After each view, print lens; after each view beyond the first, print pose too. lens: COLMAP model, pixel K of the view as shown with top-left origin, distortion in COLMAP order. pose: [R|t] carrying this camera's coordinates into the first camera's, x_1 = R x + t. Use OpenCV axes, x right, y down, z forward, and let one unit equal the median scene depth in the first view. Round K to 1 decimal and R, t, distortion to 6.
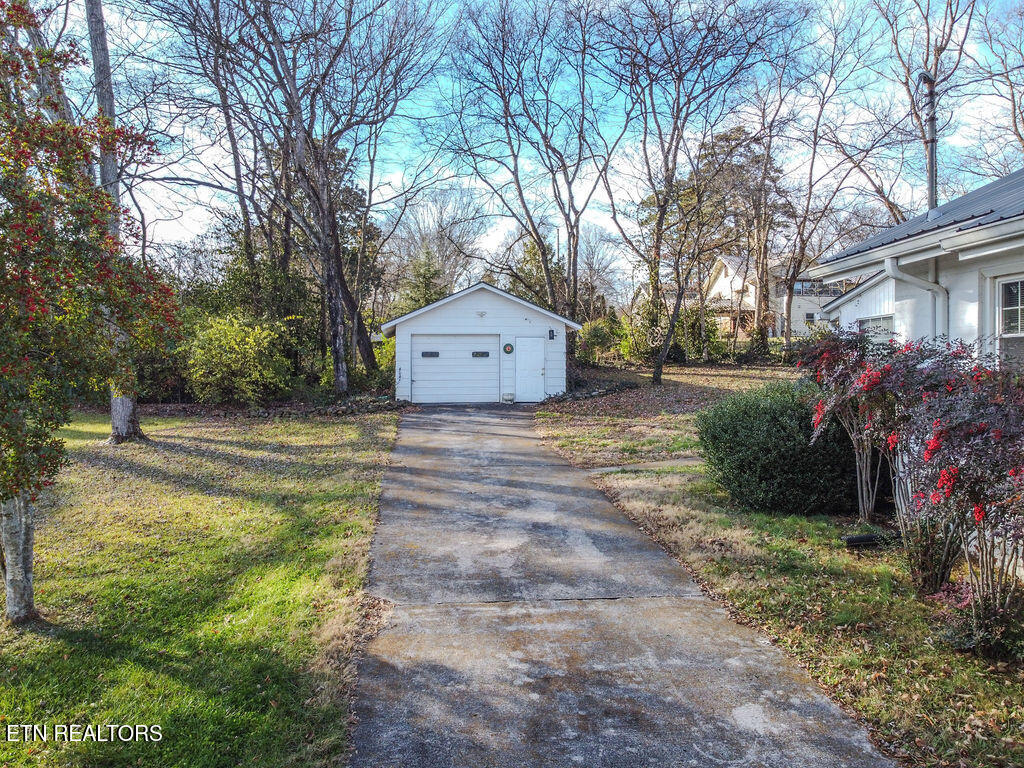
lens RADIAL K [[781.6, 0, 512.0], [0, 781.6, 384.0], [0, 0, 1]] dist [-0.003741, 0.008069]
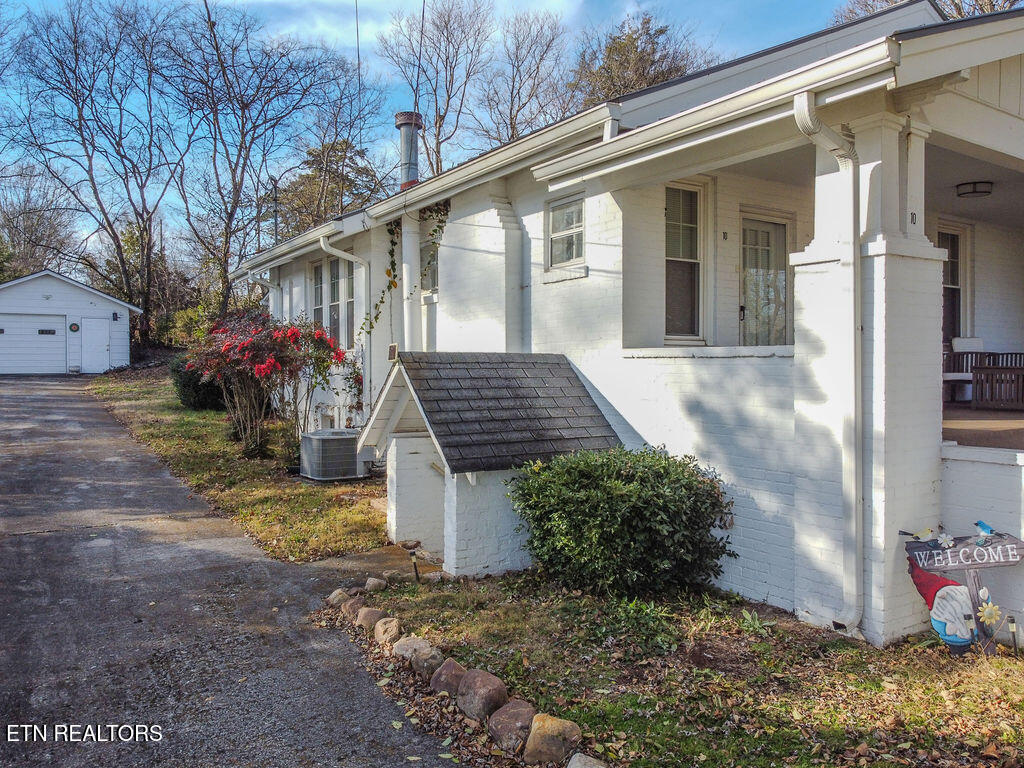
lens RADIAL K [[781.6, 0, 512.0], [0, 781.6, 384.0], [0, 0, 1]] dist [-0.003741, 0.008069]
pose [[0.899080, -0.008038, 0.437712, 0.060185], [0.006436, 0.999966, 0.005143, 0.031211], [-0.437738, -0.001806, 0.899101, -0.283423]]
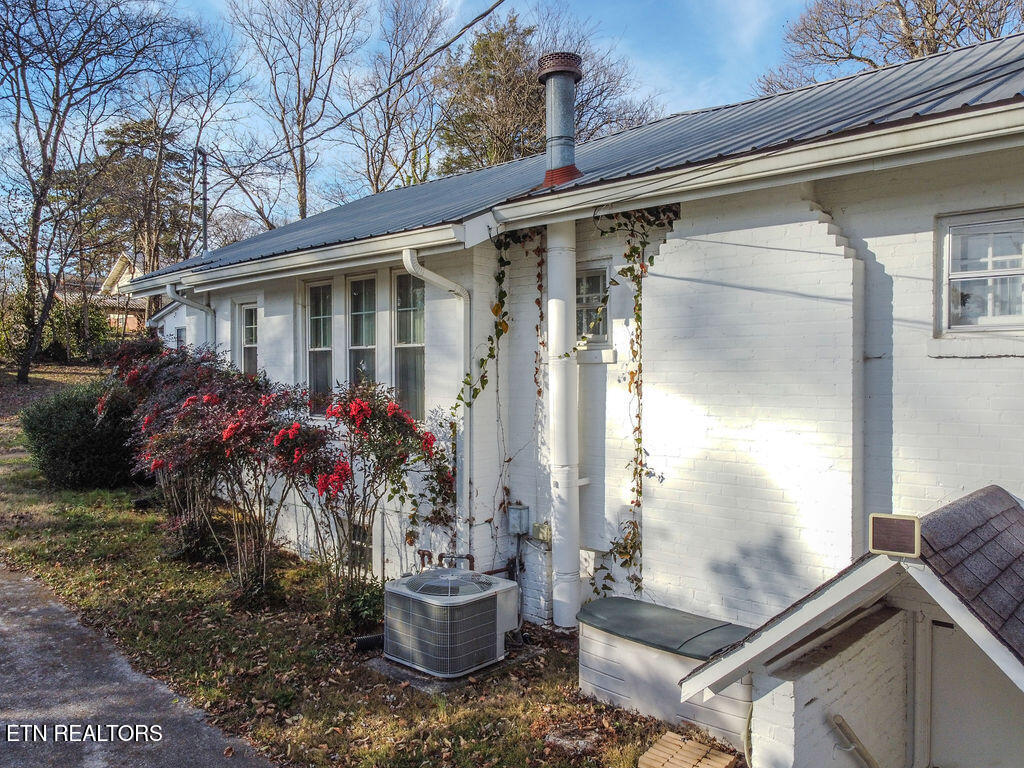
lens RADIAL K [[781.6, 0, 512.0], [0, 781.6, 384.0], [0, 0, 1]] dist [-0.003741, 0.008069]
pose [[0.766302, -0.006038, 0.642452, 0.022862], [0.005743, 0.999980, 0.002547, 0.001841], [-0.642455, 0.001738, 0.766321, -0.106642]]
